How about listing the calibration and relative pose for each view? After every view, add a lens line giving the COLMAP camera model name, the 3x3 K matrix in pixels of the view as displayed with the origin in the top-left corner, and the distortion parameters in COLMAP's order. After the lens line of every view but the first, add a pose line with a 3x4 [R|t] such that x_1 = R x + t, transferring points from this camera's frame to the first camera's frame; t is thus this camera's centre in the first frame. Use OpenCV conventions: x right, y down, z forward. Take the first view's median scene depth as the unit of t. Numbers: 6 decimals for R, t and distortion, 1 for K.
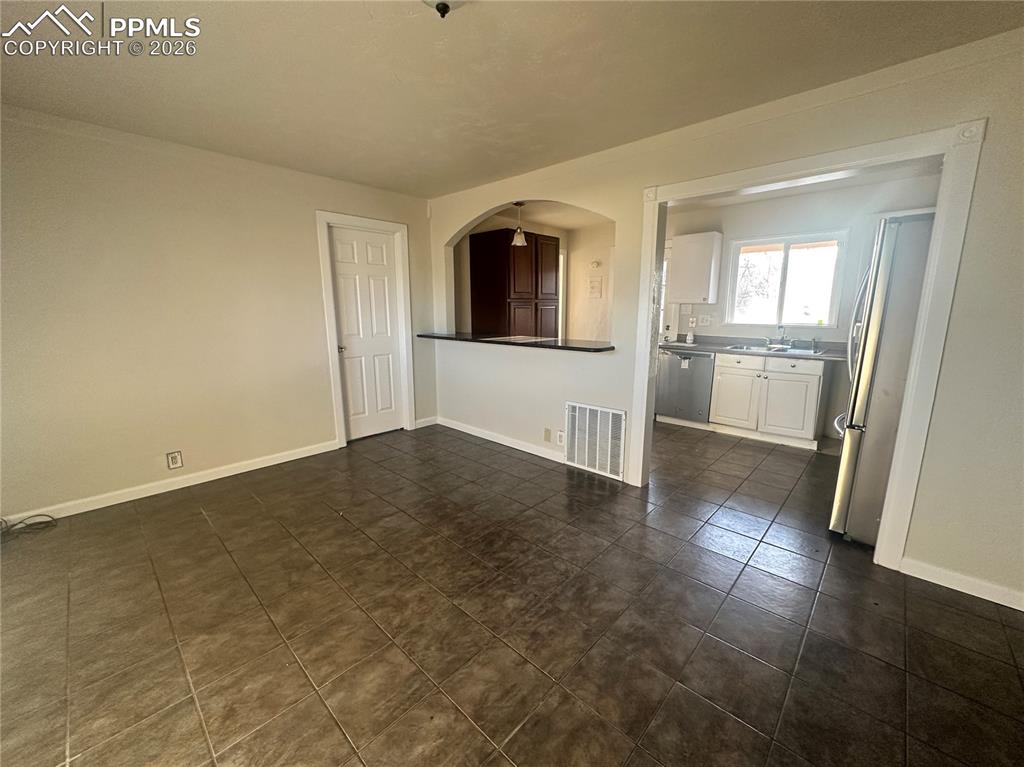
lens RADIAL K [[411.7, 0, 513.1], [0, 411.7, 382.3], [0, 0, 1]] dist [0.000733, 0.000107]
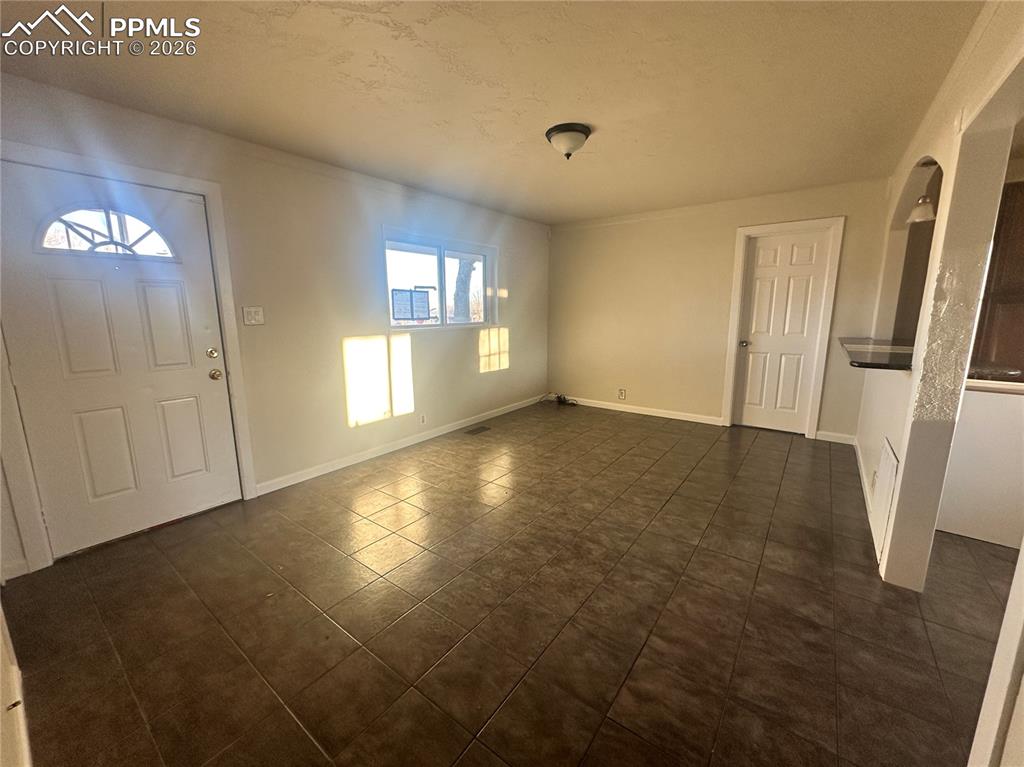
lens RADIAL K [[411.7, 0, 508.7], [0, 411.7, 382.7], [0, 0, 1]] dist [0.000733, 0.000107]
pose [[0.100981, 0.176487, -0.979109, 0.963339], [-0.175705, 0.971834, 0.157054, -0.057236], [0.979250, 0.156175, 0.129146, 0.326423]]
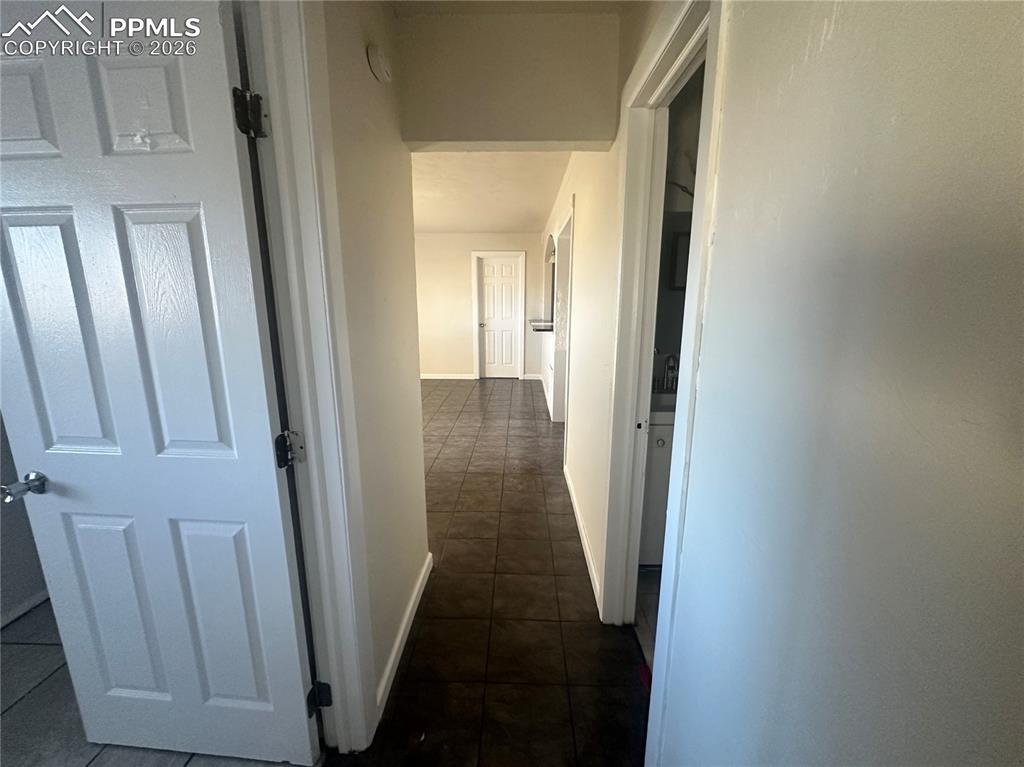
lens RADIAL K [[411.7, 0, 505.9], [0, 411.7, 383.5], [0, 0, 1]] dist [0.000733, 0.000107]
pose [[0.656022, 0.149395, -0.739809, 1.498164], [-0.138110, 0.987425, 0.076930, 0.027574], [0.741998, 0.051707, 0.668405, -0.173423]]
